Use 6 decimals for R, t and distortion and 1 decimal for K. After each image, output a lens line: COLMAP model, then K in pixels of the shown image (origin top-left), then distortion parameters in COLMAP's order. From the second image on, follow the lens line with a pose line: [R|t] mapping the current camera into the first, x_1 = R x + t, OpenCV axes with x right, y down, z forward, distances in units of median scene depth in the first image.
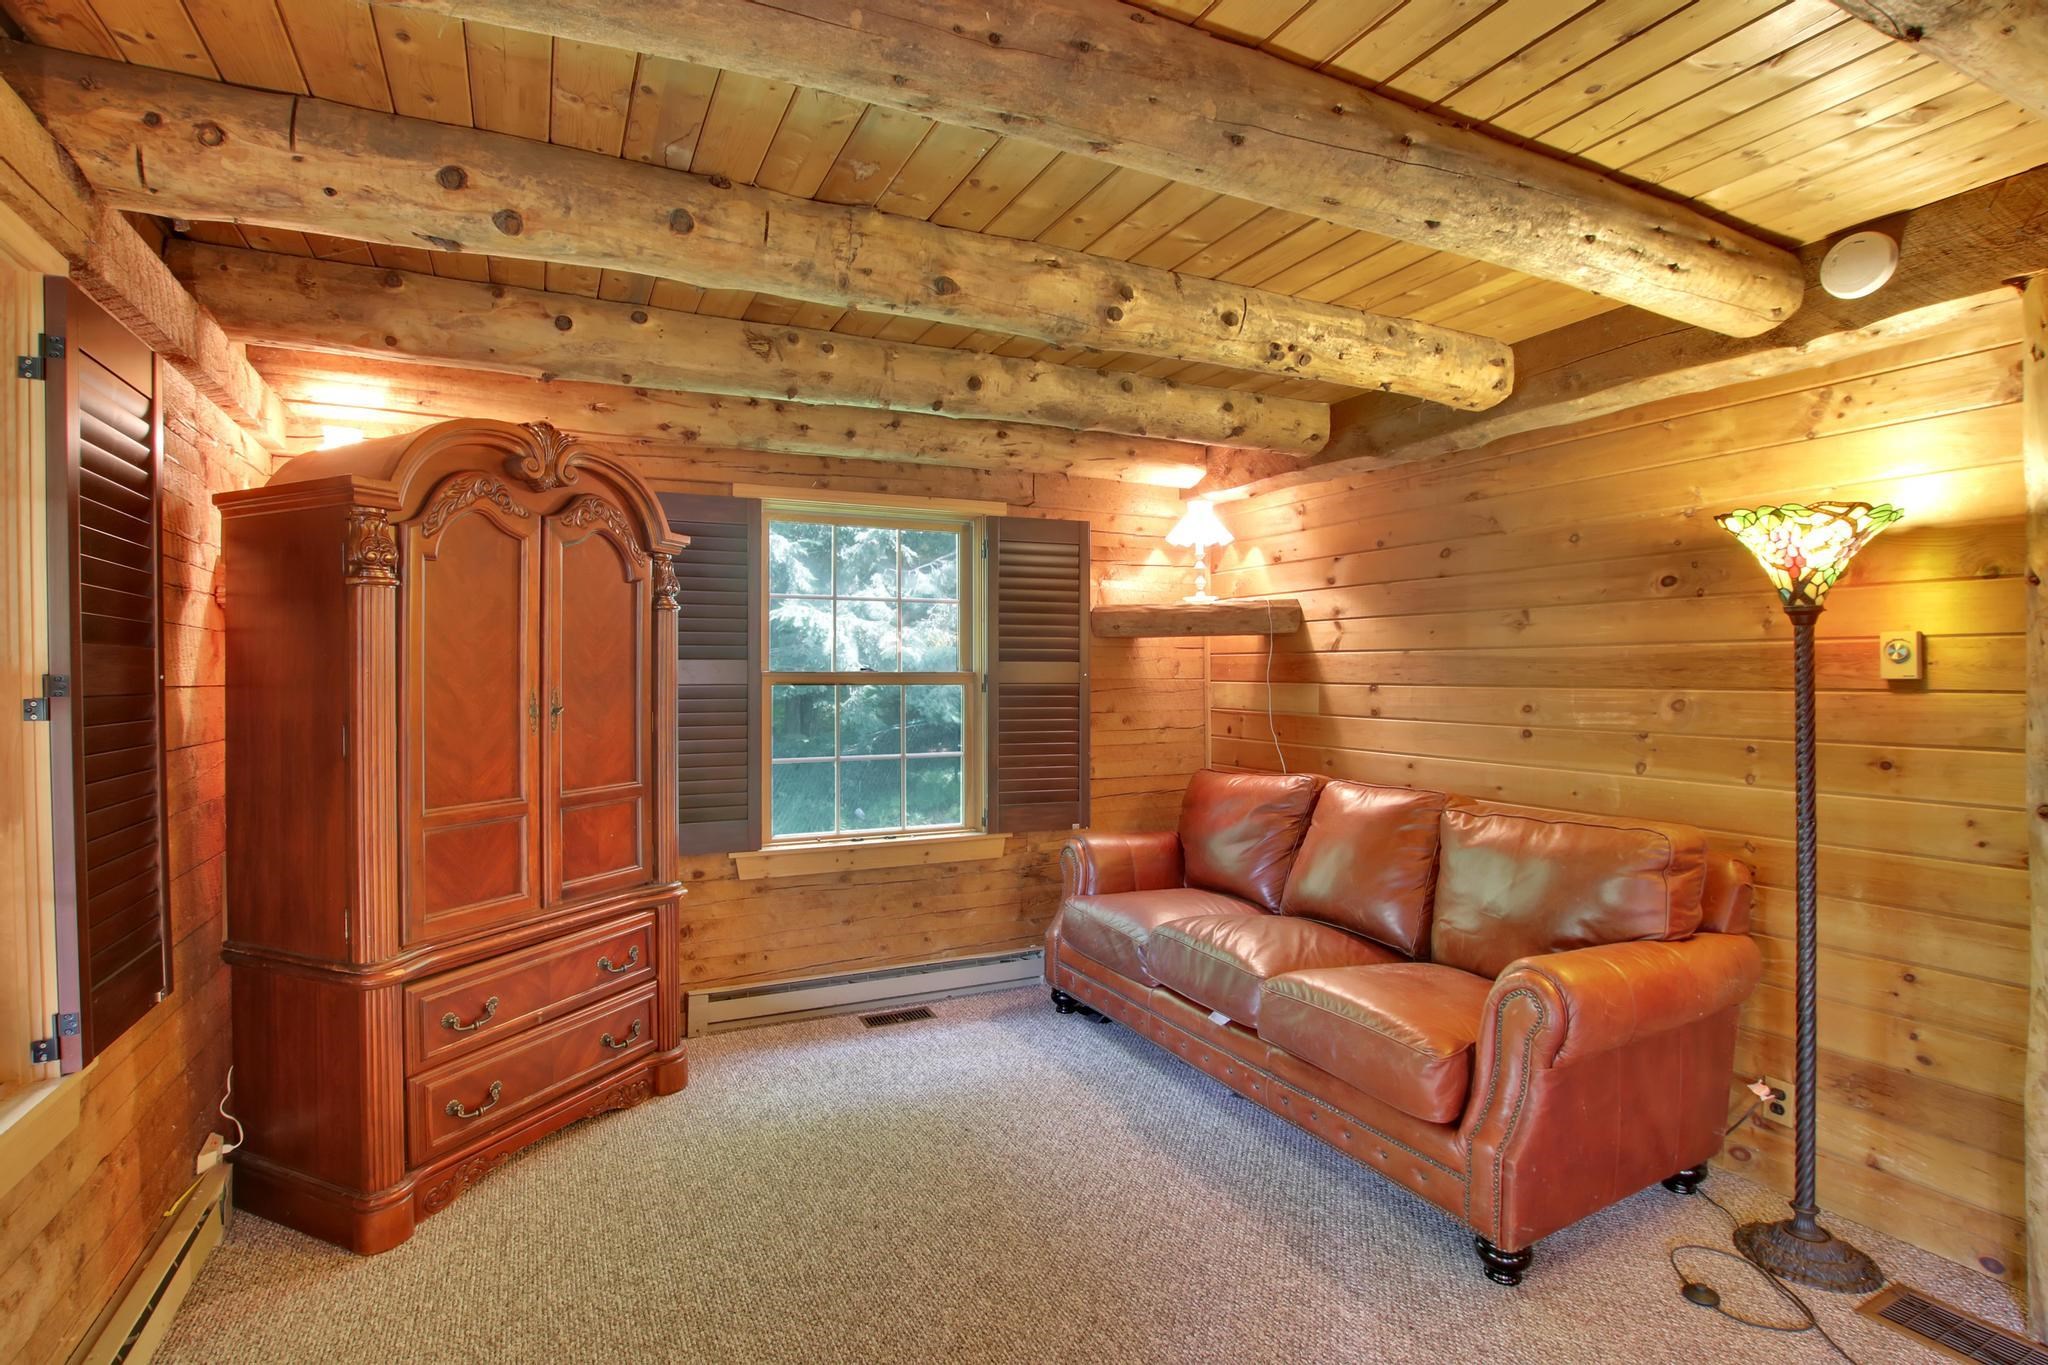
lens RADIAL K [[972.4, 0, 979.0], [0, 972.4, 671.7], [0, 0, 1]] dist [-0.035137, 0.005480]
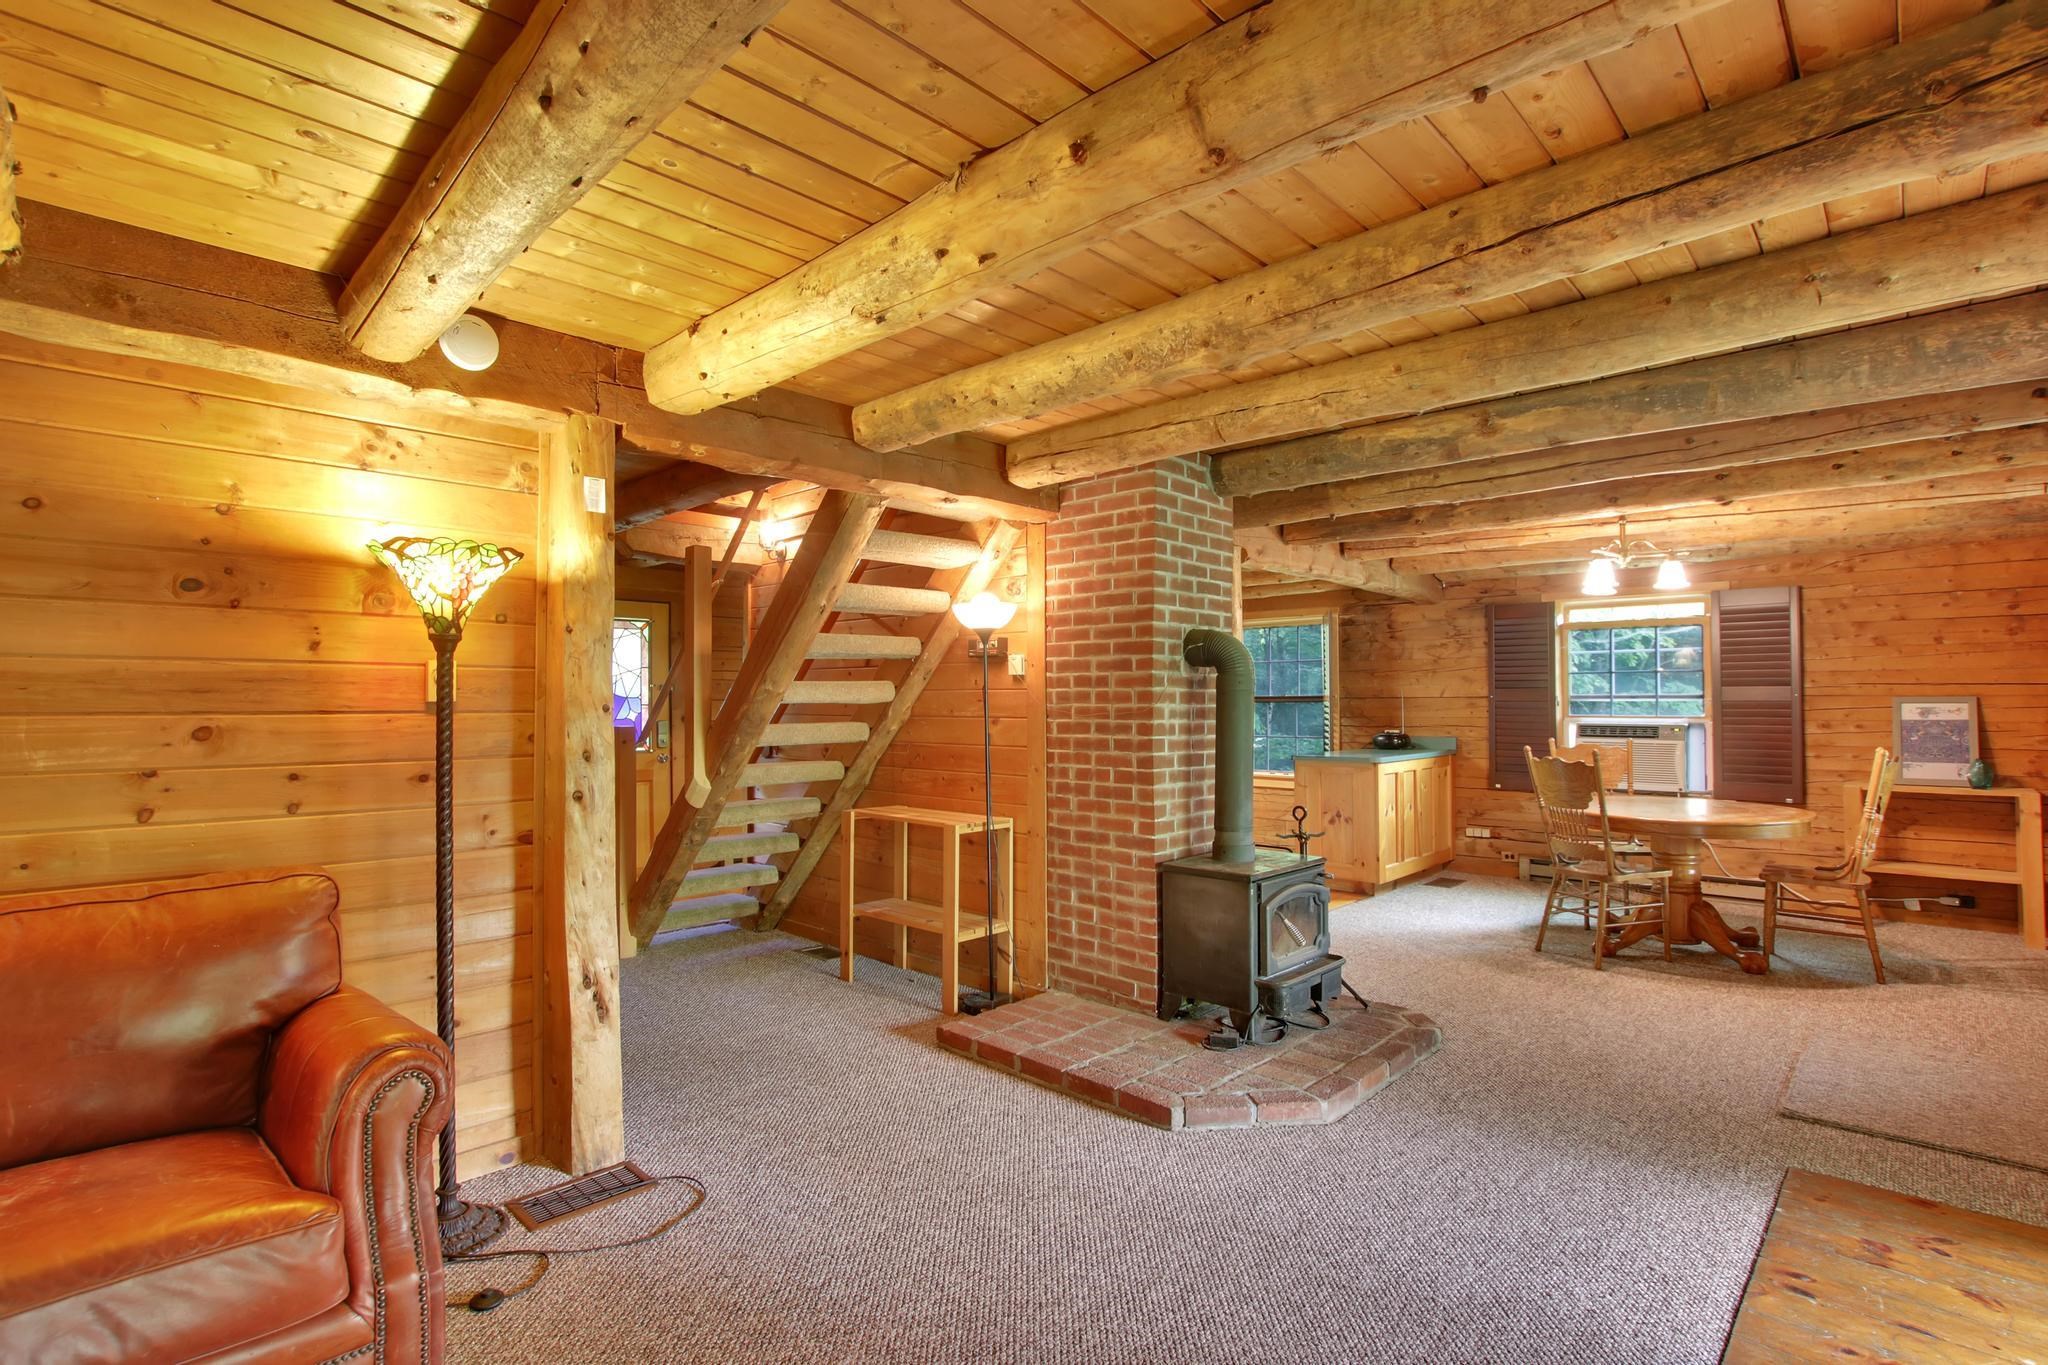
lens RADIAL K [[972.4, 0, 1065.2], [0, 972.4, 685.9], [0, 0, 1]] dist [-0.035137, 0.005480]
pose [[-0.378882, 0.016099, 0.925305, -0.402743], [-0.002784, 0.999824, -0.018536, 0.007725], [-0.925441, -0.009599, -0.378771, 0.741179]]
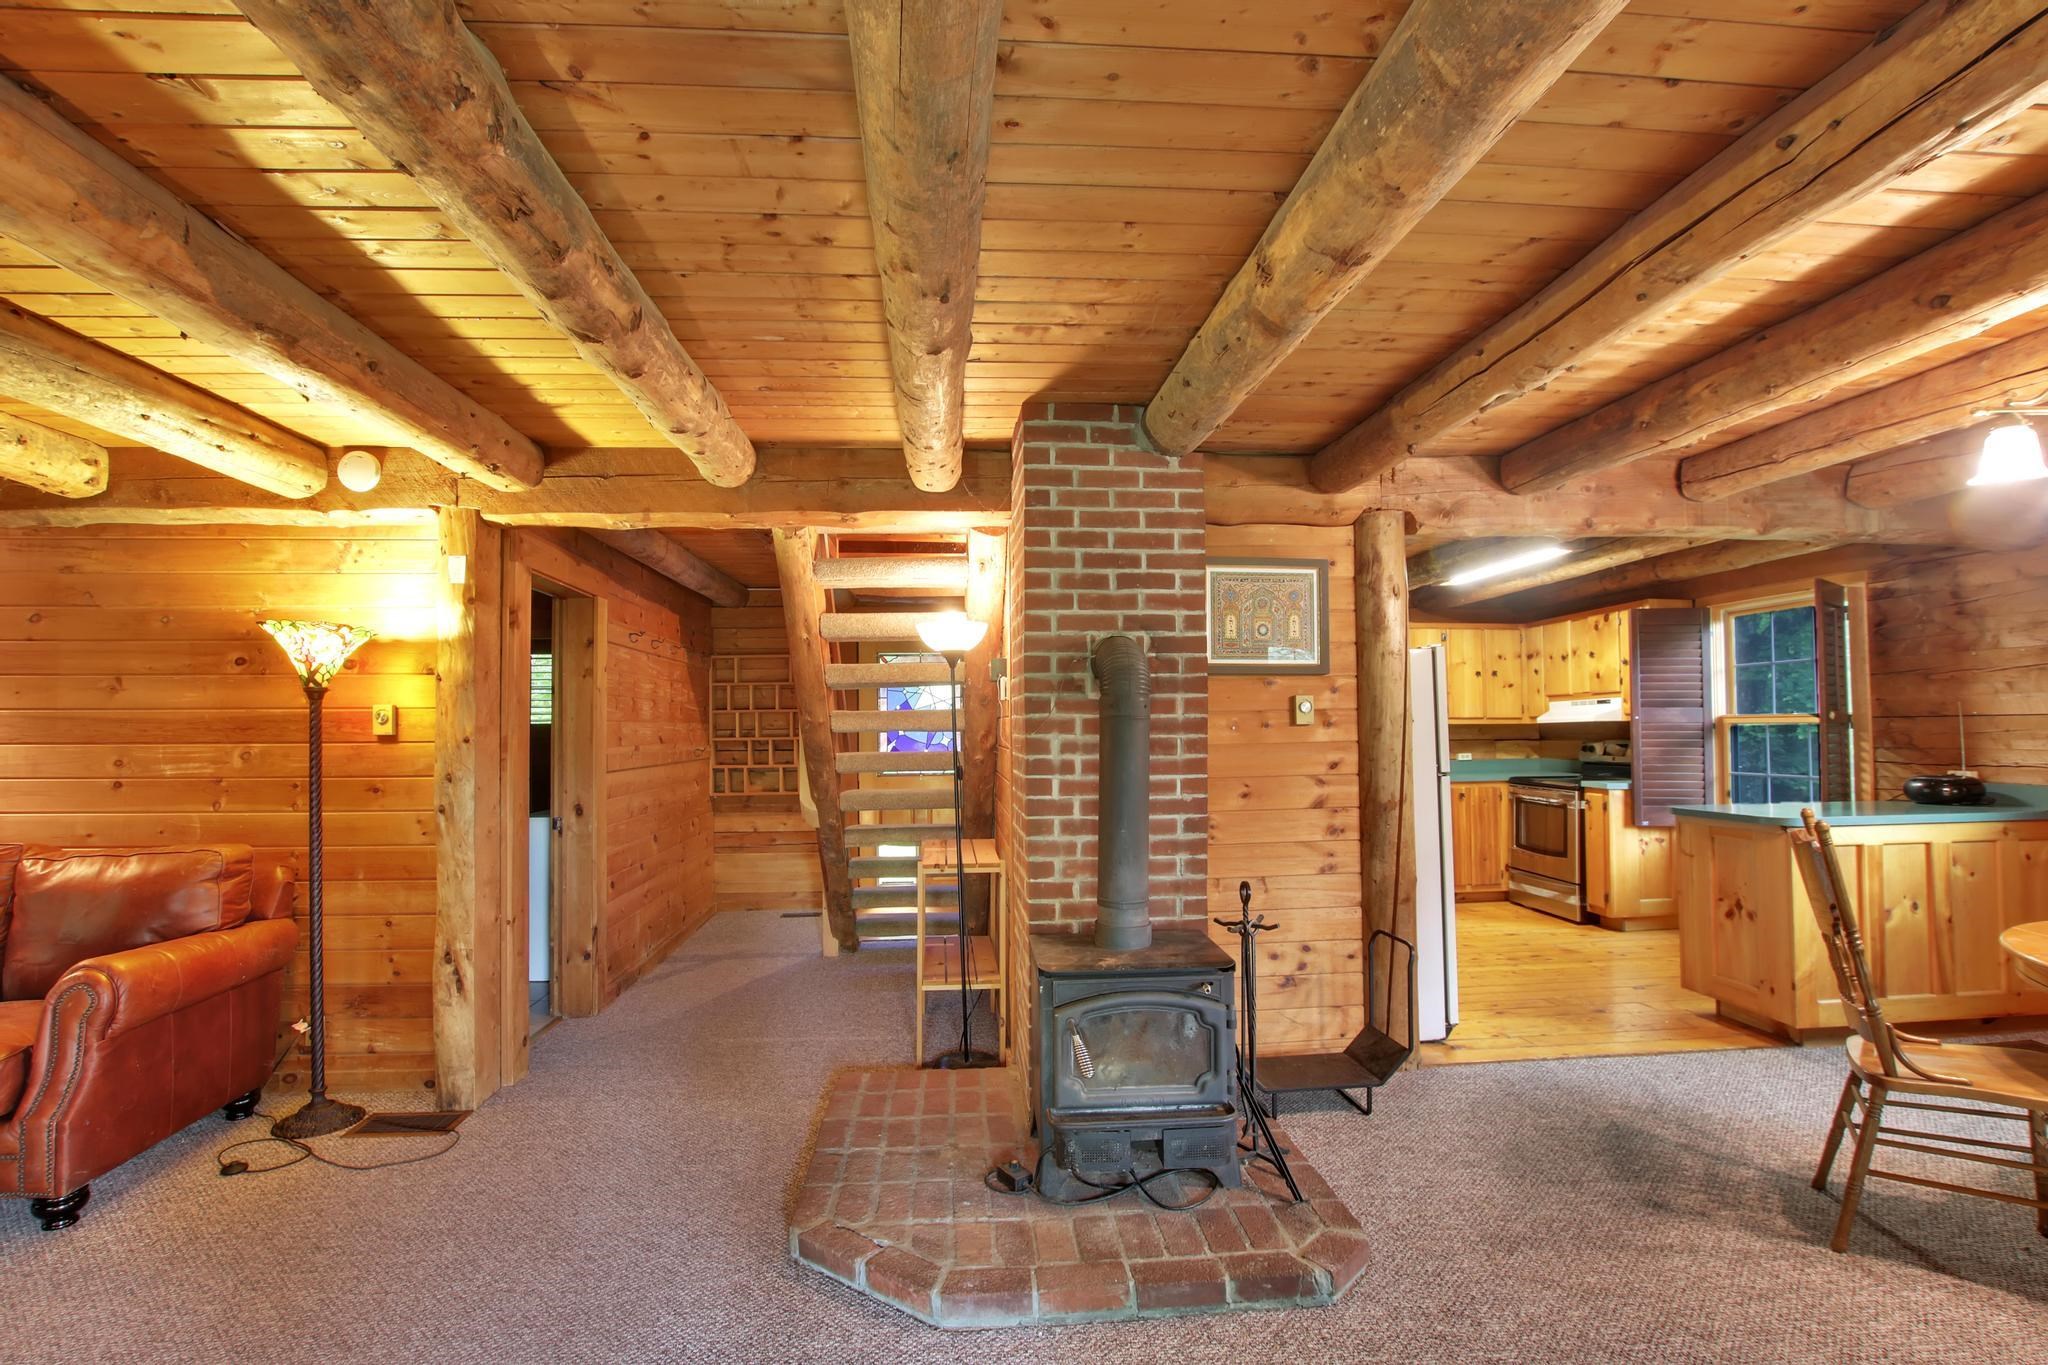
lens RADIAL K [[972.4, 0, 1020.2], [0, 972.4, 697.9], [0, 0, 1]] dist [-0.035137, 0.005480]
pose [[0.347202, 0.024765, 0.937463, -0.161130], [0.002715, 0.999621, -0.027412, -0.007314], [-0.937786, 0.012063, 0.347003, -0.559626]]
